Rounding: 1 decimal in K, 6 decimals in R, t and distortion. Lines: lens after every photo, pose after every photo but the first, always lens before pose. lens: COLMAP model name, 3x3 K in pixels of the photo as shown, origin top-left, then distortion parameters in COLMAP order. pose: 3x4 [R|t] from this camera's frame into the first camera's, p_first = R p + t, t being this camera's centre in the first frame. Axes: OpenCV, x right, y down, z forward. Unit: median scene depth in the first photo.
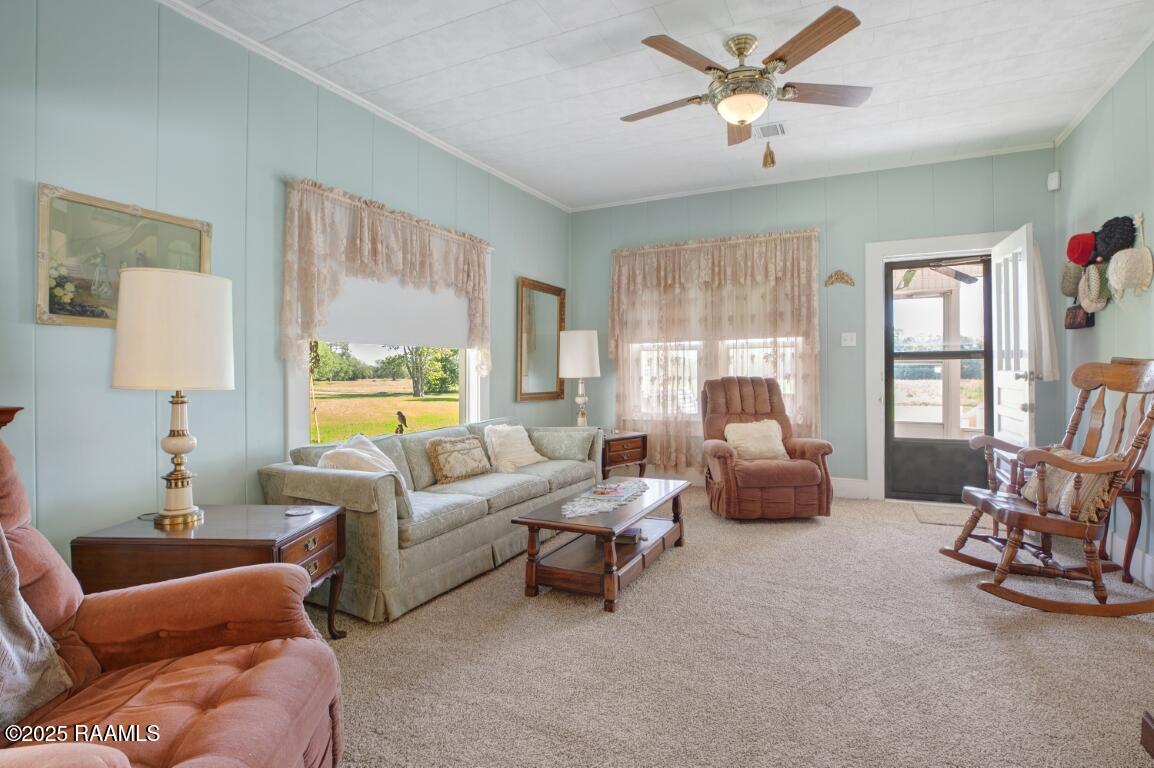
lens RADIAL K [[553.0, 0, 582.7], [0, 553.0, 375.1], [0, 0, 1]] dist [-0.031420, 0.001761]
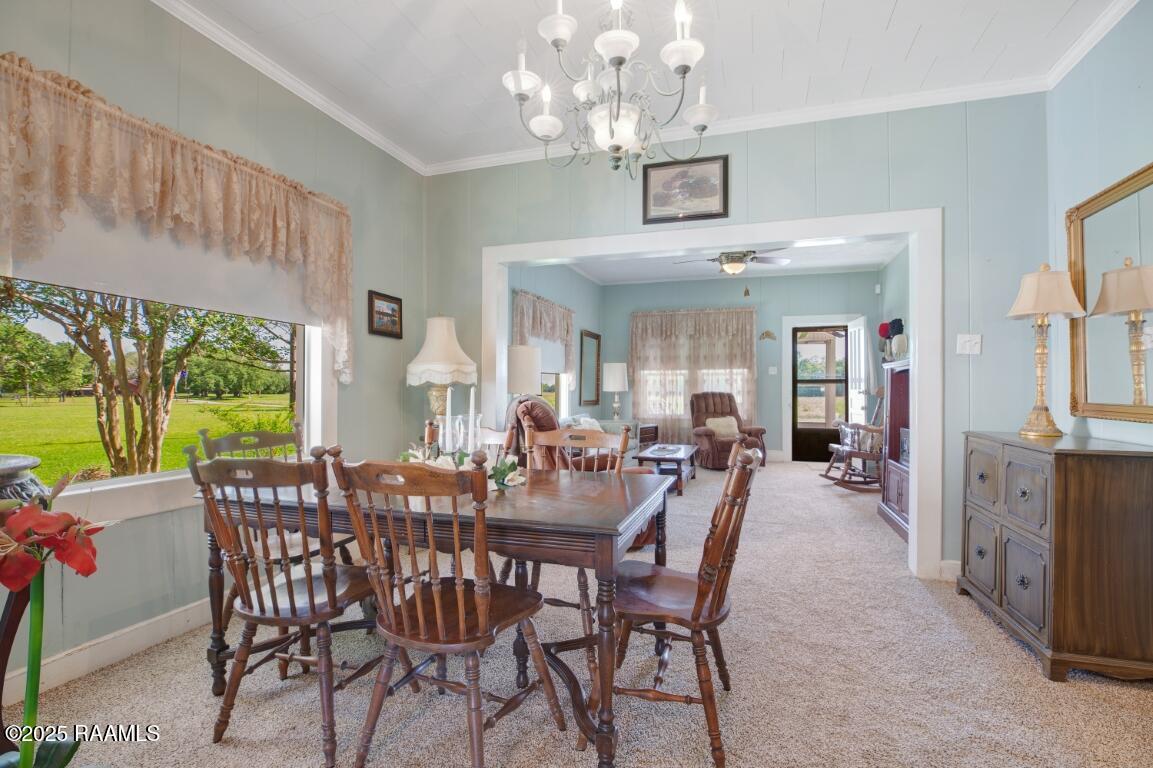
lens RADIAL K [[552.5, 0, 571.8], [0, 552.5, 385.4], [0, 0, 1]] dist [-0.031420, 0.001761]
pose [[0.991000, 0.010573, 0.133446, -0.365325], [-0.009152, 0.999895, -0.011259, 0.006066], [-0.133551, 0.009937, 0.990992, -0.619515]]
